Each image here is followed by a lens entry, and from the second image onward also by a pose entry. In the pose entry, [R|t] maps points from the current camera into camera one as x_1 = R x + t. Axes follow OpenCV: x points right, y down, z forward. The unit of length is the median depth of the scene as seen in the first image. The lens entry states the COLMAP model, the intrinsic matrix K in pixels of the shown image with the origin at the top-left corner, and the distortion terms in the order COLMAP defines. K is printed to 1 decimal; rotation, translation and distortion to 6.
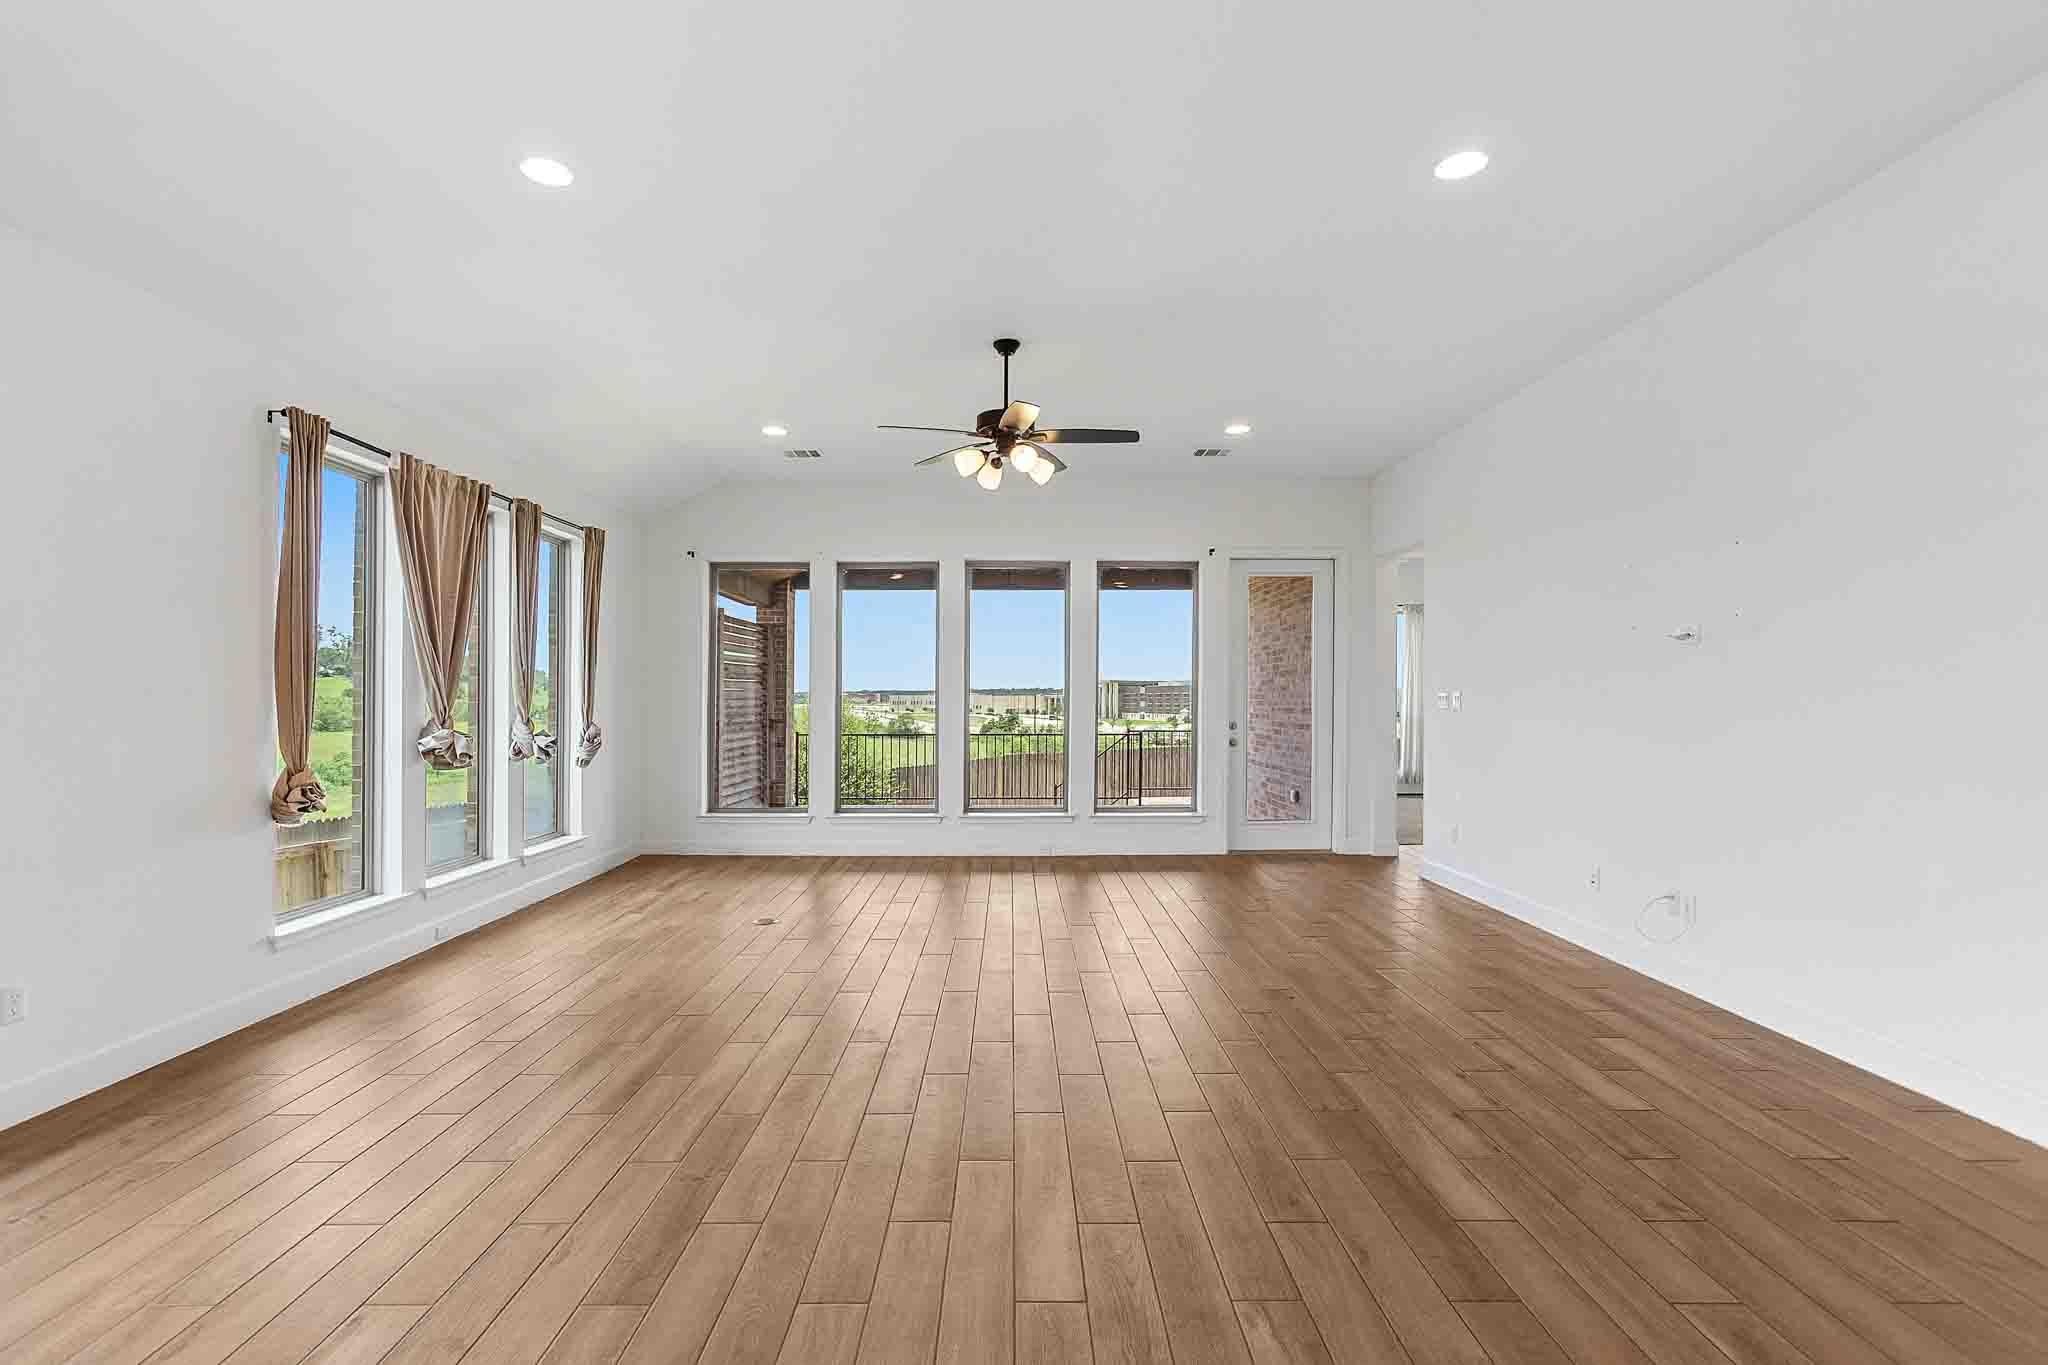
lens RADIAL K [[920.6, 0, 1010.5], [0, 920.6, 693.9], [0, 0, 1]] dist [-0.020618, 0.010303]
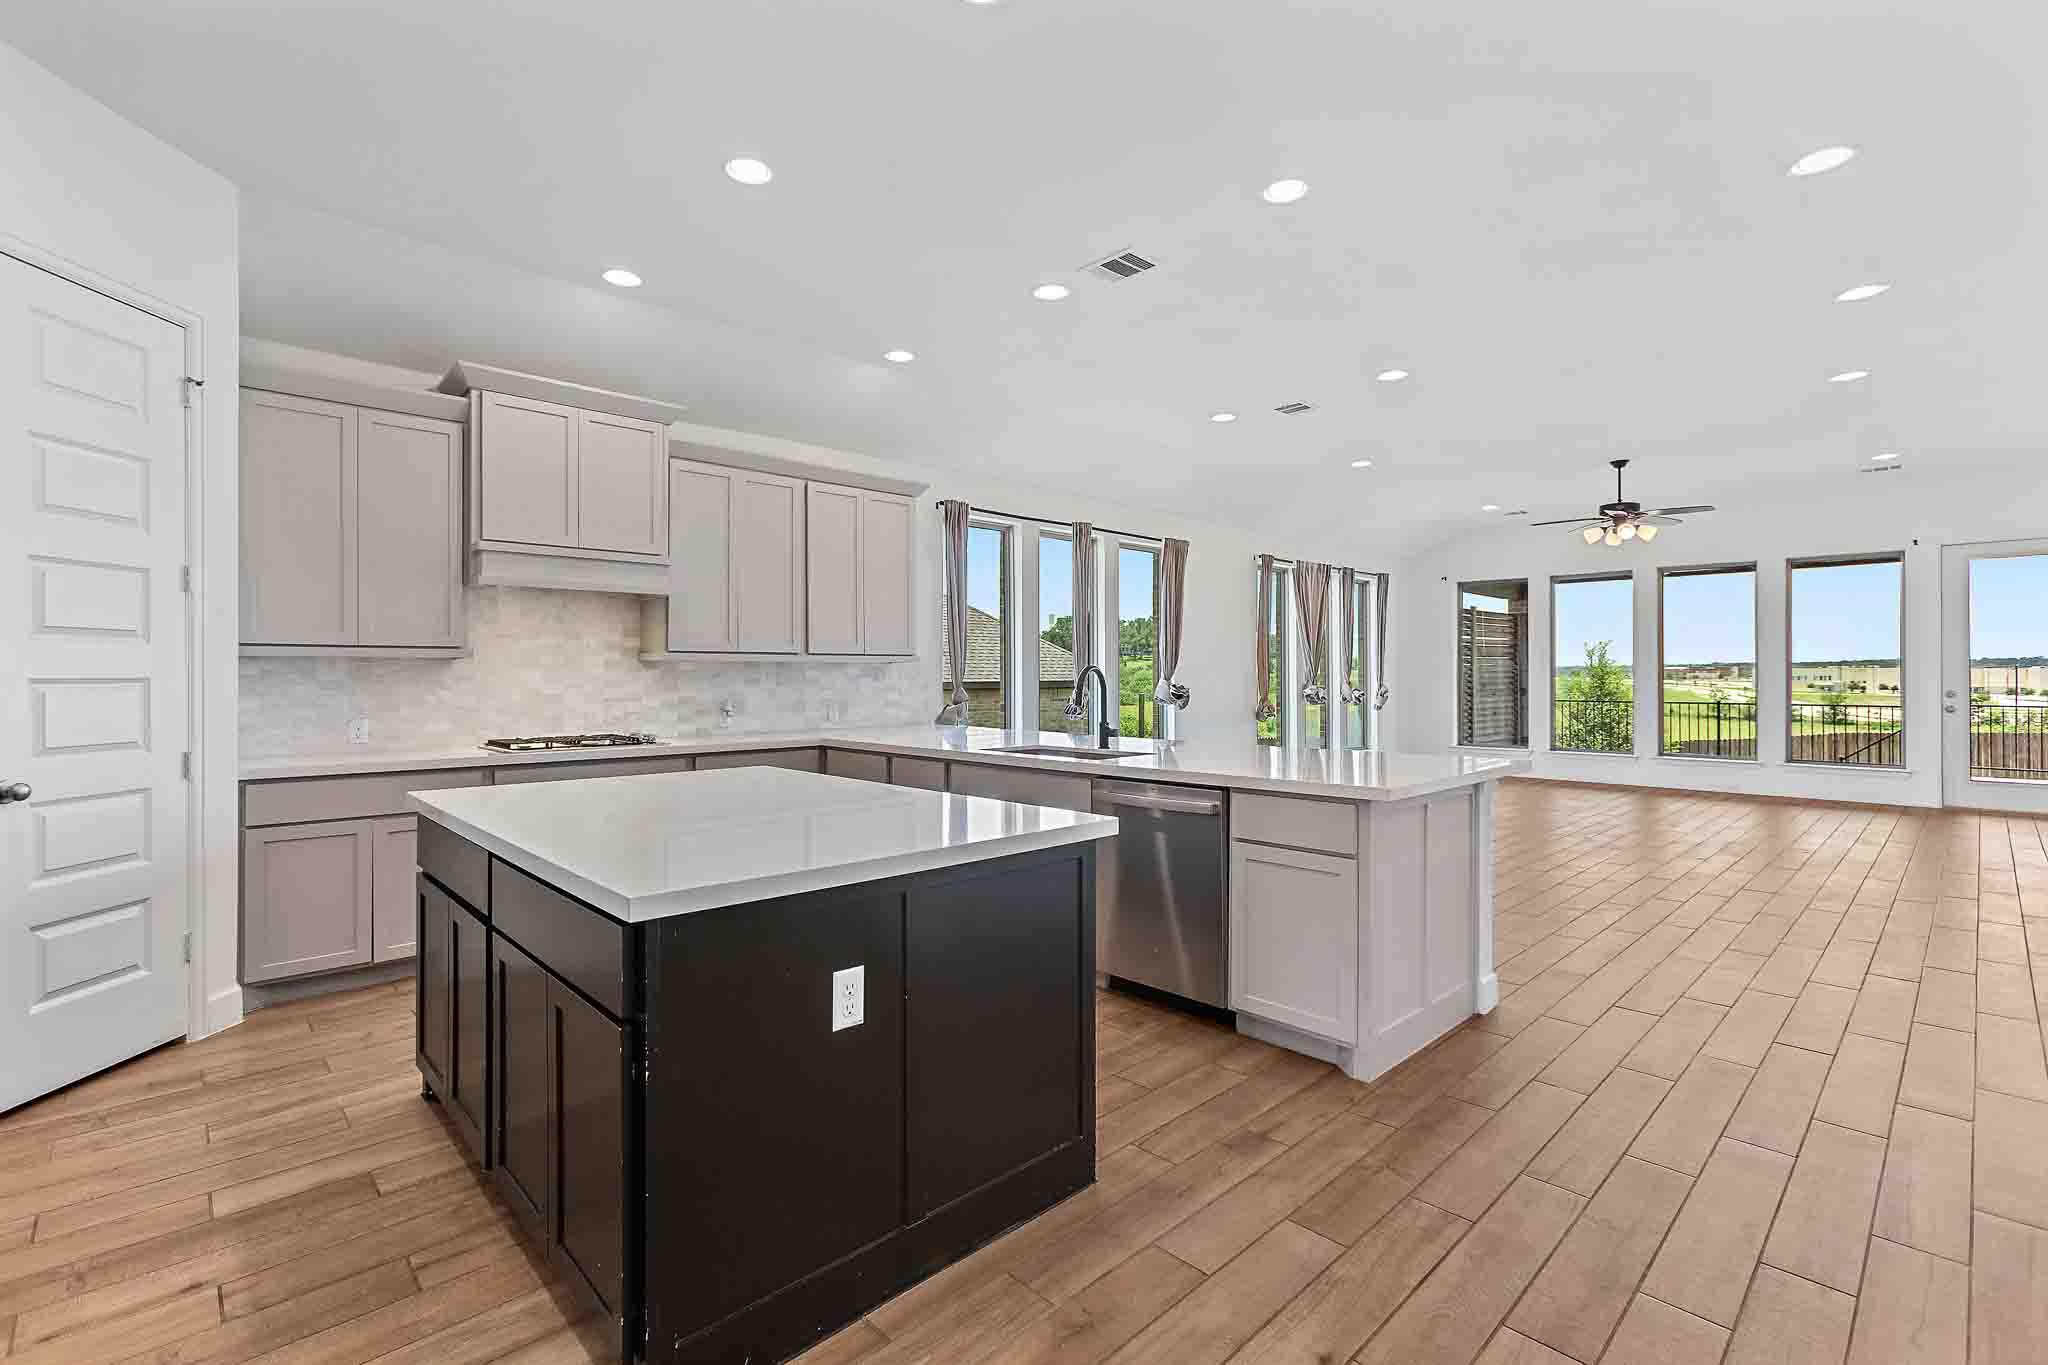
lens RADIAL K [[920.6, 0, 1001.8], [0, 920.6, 666.5], [0, 0, 1]] dist [-0.020618, 0.010303]
pose [[0.680514, -0.006394, -0.732707, 0.271033], [0.004913, 0.999979, -0.004163, 0.000013], [0.732719, -0.000767, 0.680531, -0.590930]]
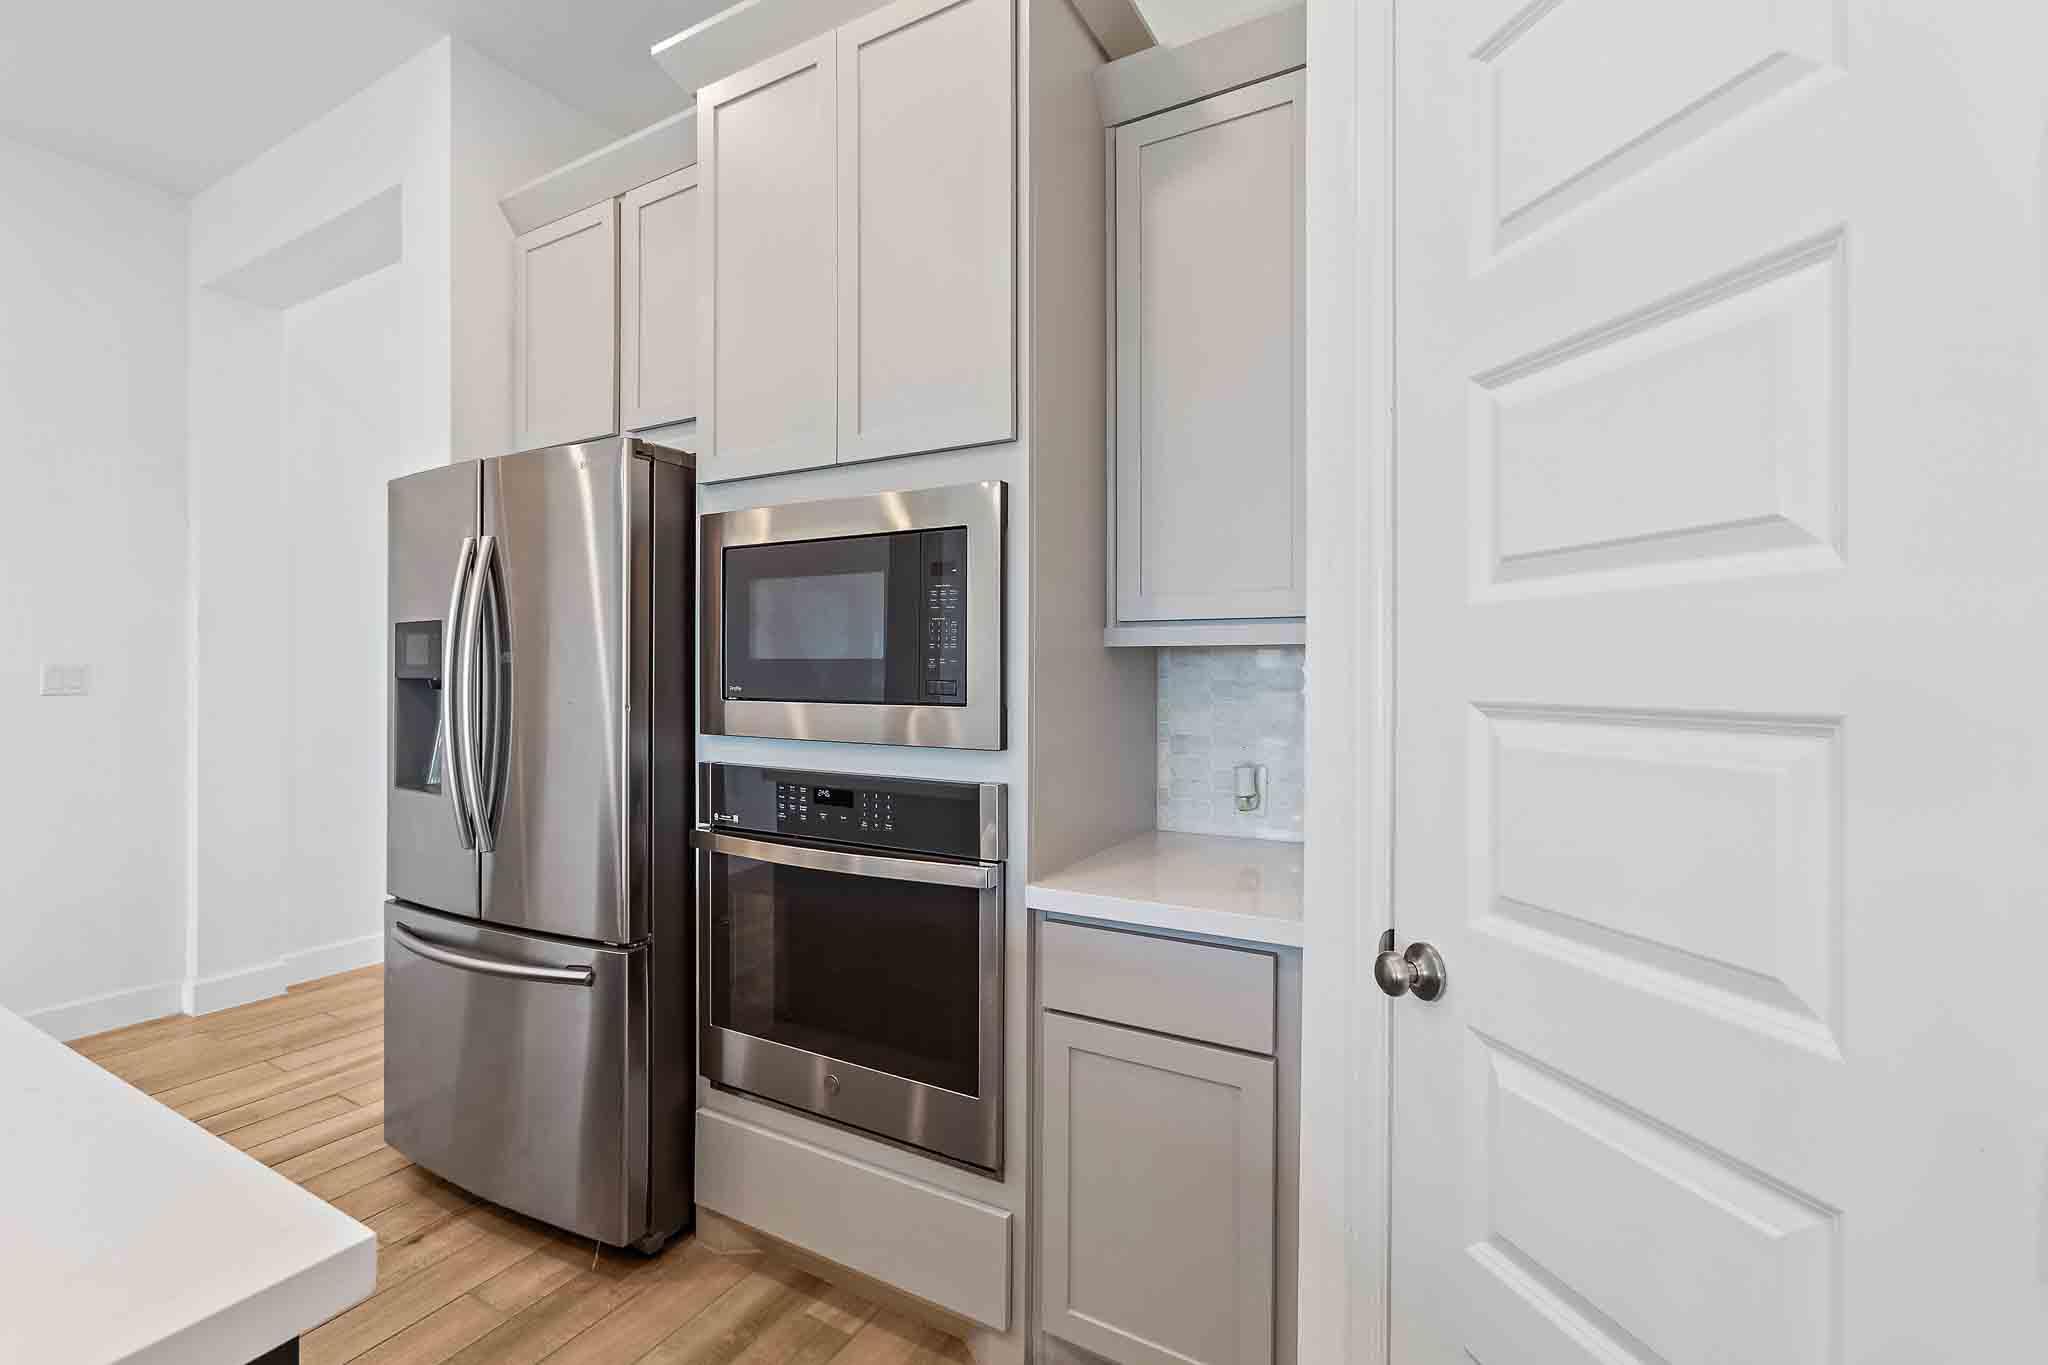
lens RADIAL K [[920.6, 0, 1017.3], [0, 920.6, 681.4], [0, 0, 1]] dist [-0.020618, 0.010303]
pose [[-0.867508, -0.007284, 0.497369, -0.246975], [-0.007932, 0.999968, 0.000809, -0.001187], [-0.497359, -0.003243, -0.867539, -0.474801]]
